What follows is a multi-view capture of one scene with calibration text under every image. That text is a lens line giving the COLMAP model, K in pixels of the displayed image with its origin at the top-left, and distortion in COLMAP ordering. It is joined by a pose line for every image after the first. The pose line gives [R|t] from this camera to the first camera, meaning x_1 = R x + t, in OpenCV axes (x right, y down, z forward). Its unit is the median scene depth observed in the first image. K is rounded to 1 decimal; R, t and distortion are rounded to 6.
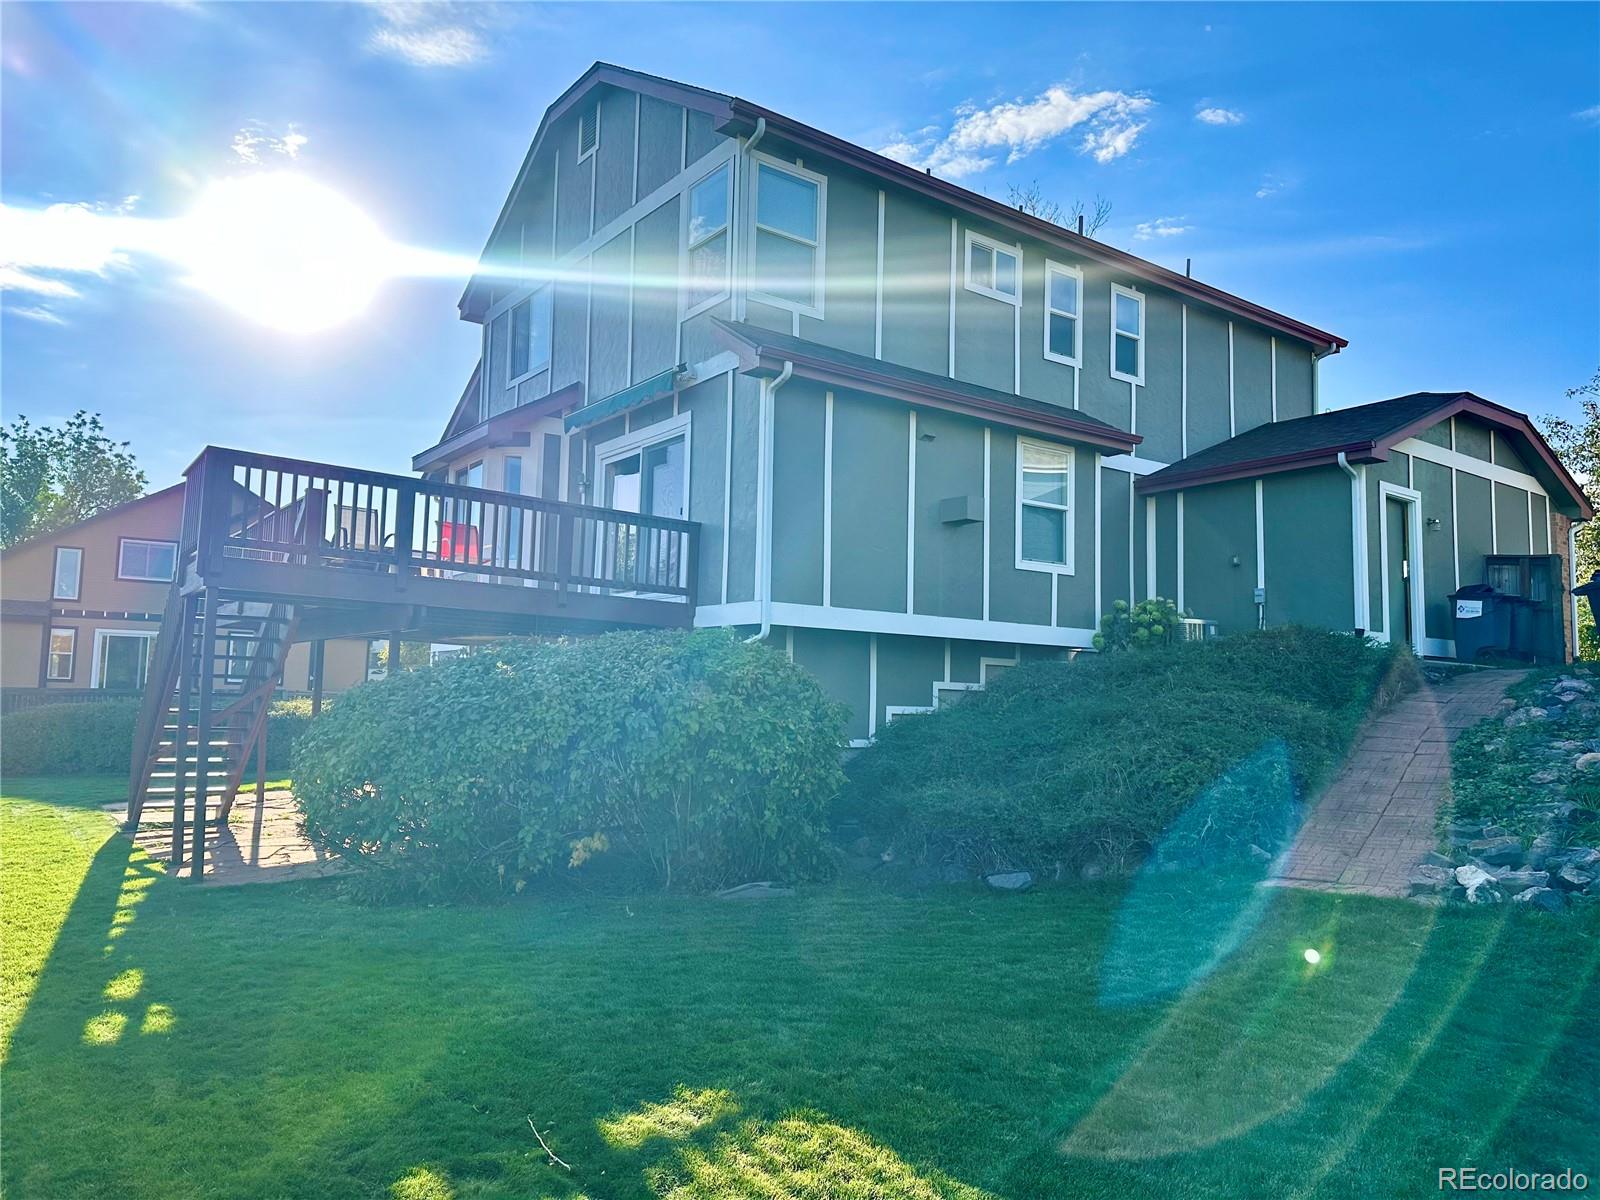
lens RADIAL K [[1121.6, 0, 800.0], [0, 1121.6, 600.0], [0, 0, 1]] dist [-0.001778, -0.108440]
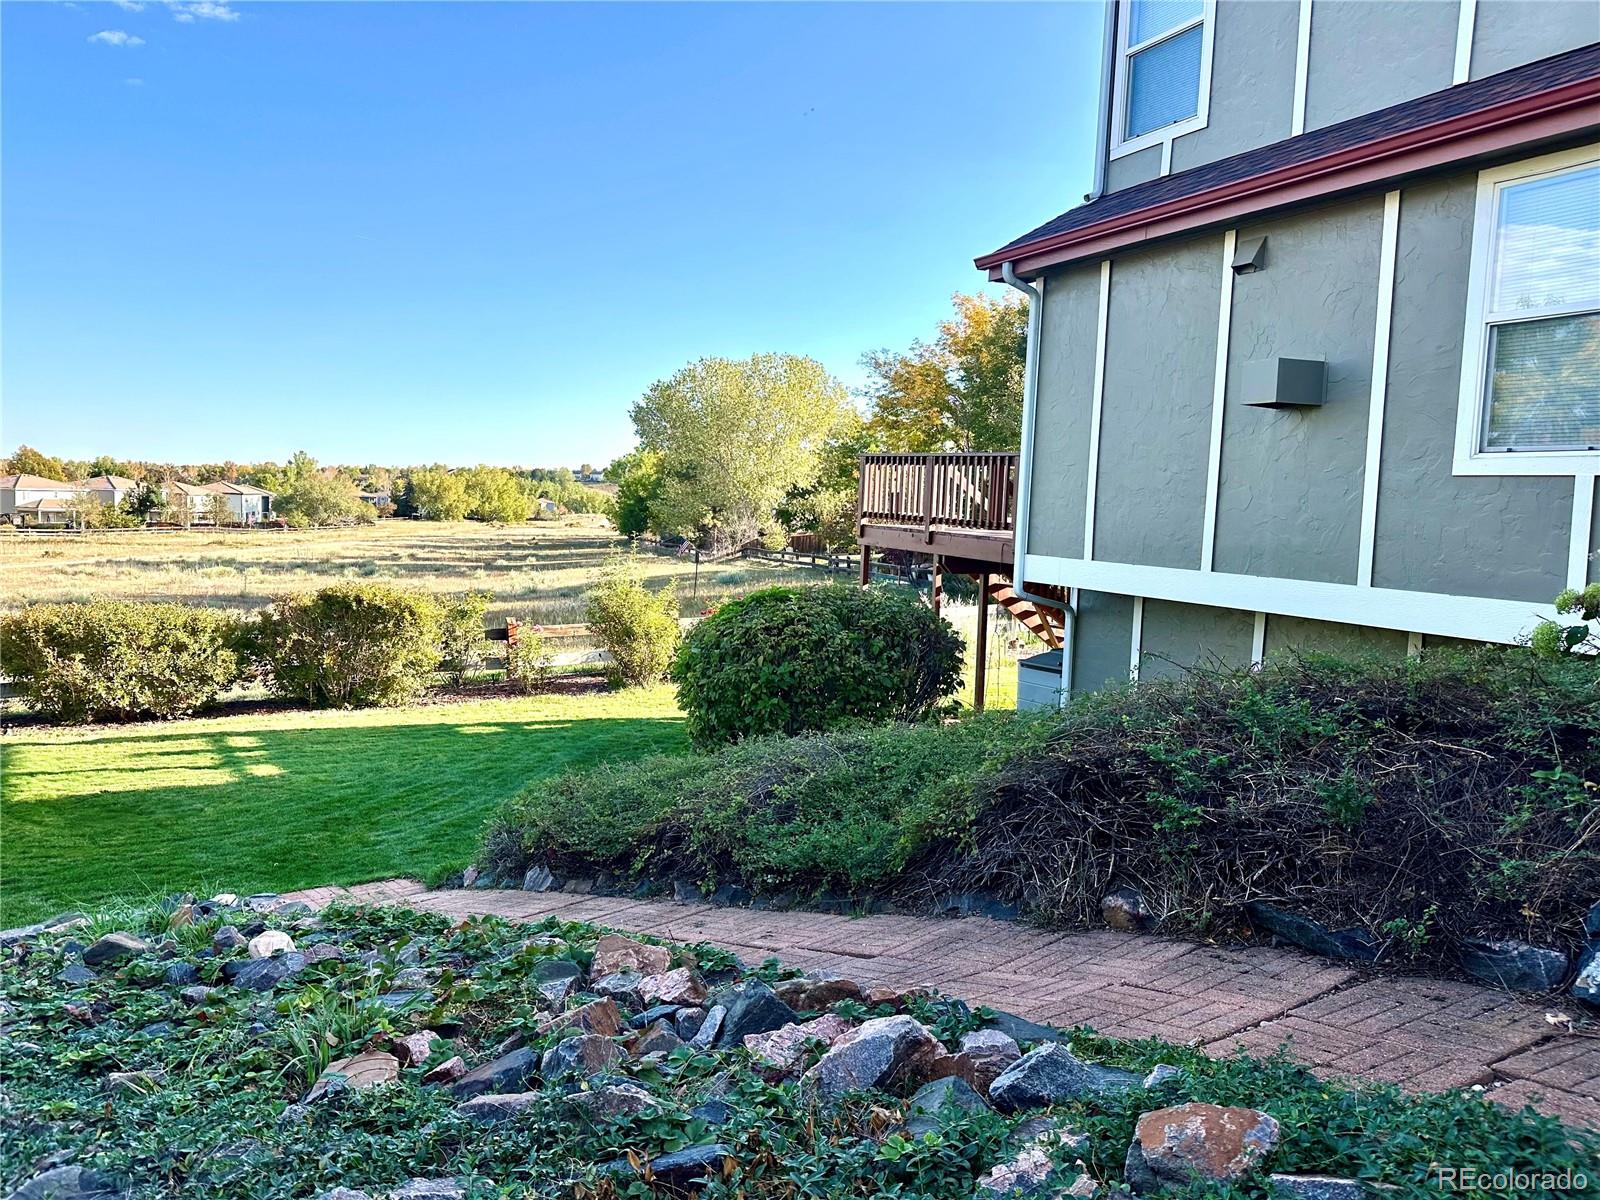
lens RADIAL K [[1121.6, 0, 800.0], [0, 1121.6, 600.0], [0, 0, 1]] dist [-0.001778, -0.108440]
pose [[-0.191498, 0.088171, -0.977525, 0.773194], [0.086346, 0.993609, 0.072706, -0.036947], [0.977688, -0.070482, -0.197887, 0.913628]]
